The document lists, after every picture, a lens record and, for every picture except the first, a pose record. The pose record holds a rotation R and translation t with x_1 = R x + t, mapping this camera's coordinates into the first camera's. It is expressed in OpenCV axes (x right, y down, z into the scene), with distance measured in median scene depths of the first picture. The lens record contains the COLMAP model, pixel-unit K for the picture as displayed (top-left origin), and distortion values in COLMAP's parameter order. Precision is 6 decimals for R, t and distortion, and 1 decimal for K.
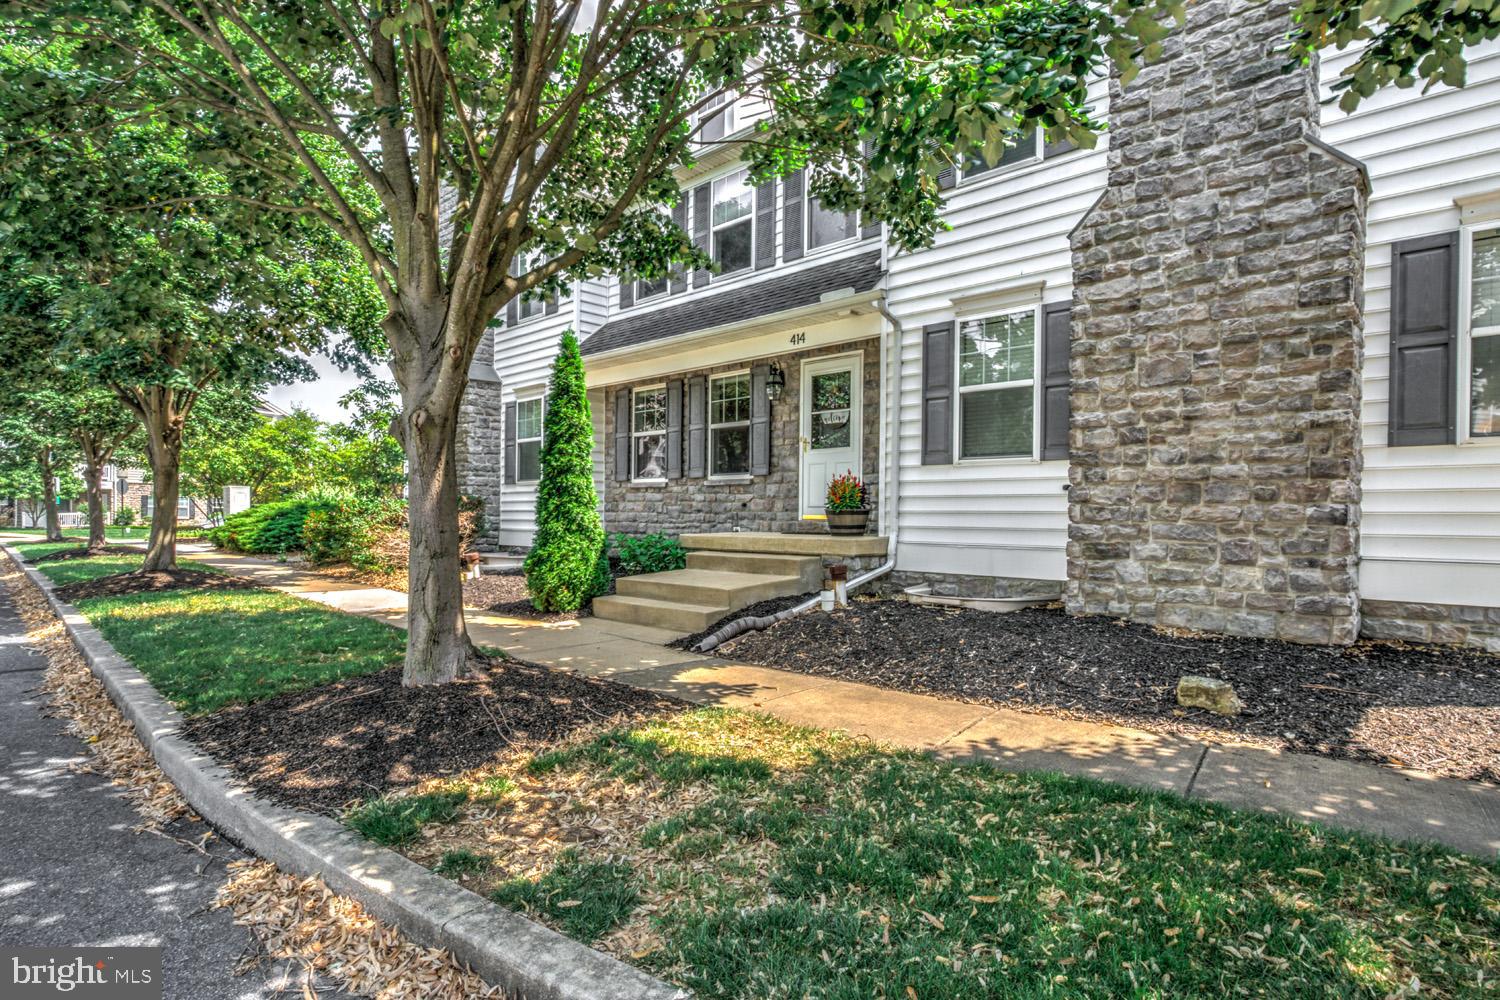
lens RADIAL K [[812.8, 0, 744.2], [0, 812.8, 520.4], [0, 0, 1]] dist [0.000040, 0.000483]
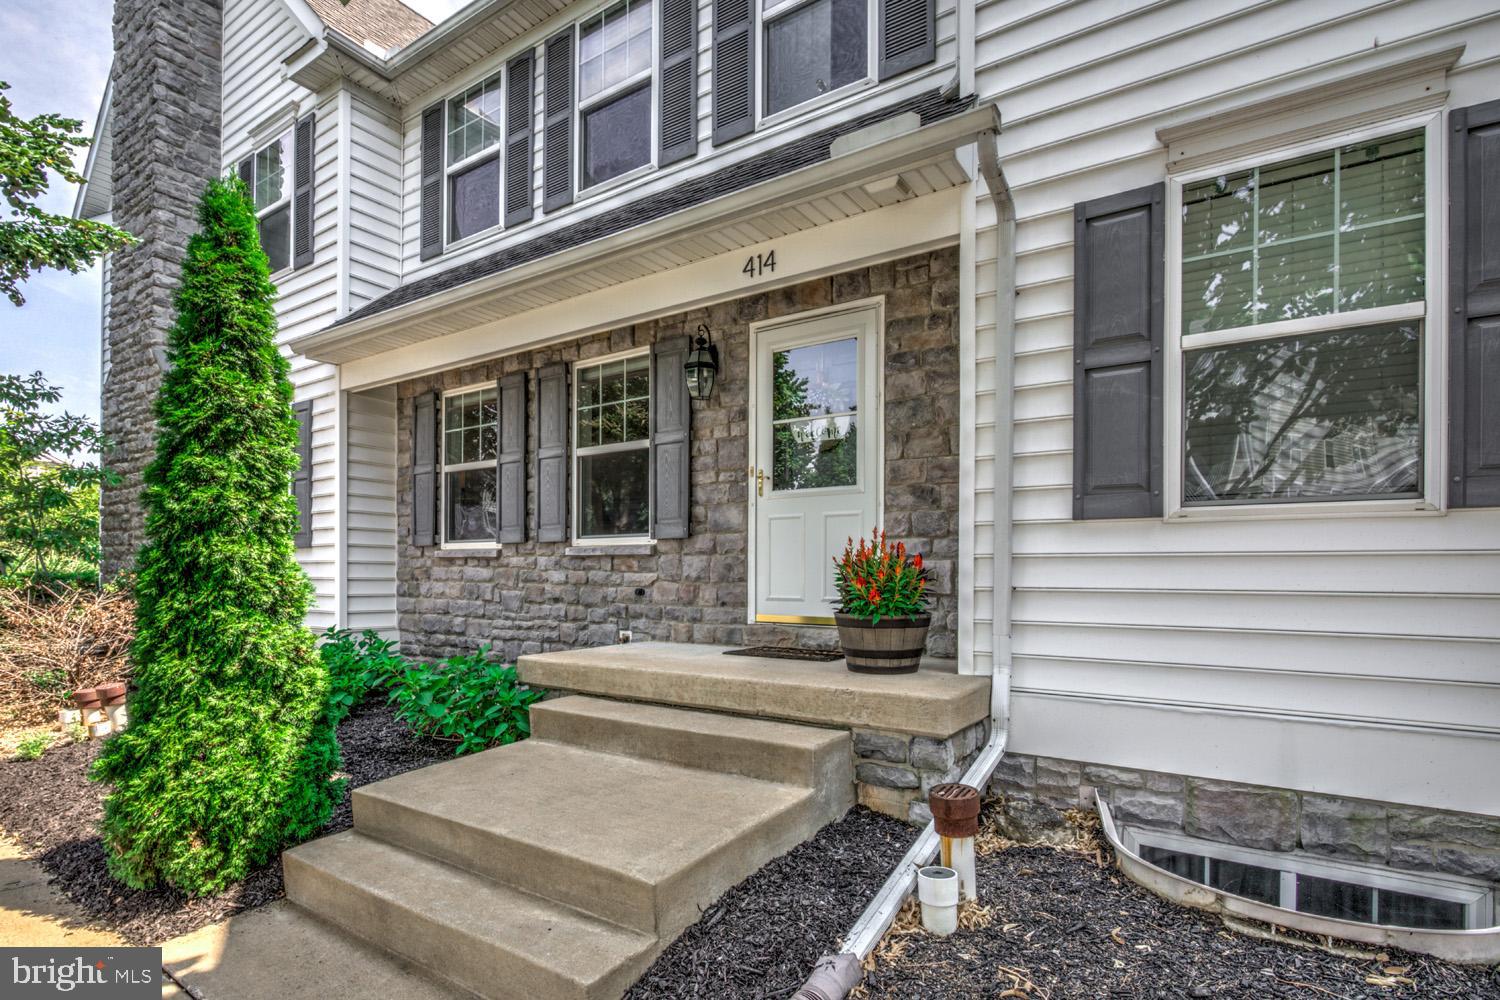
lens RADIAL K [[764.2, 0, 732.6], [0, 764.2, 579.7], [0, 0, 1]] dist [-0.004579, 0.000773]
pose [[0.985061, -0.004118, 0.172158, -0.029213], [0.004008, 0.999991, 0.000987, -0.029268], [-0.172161, -0.000282, 0.985069, 0.506720]]
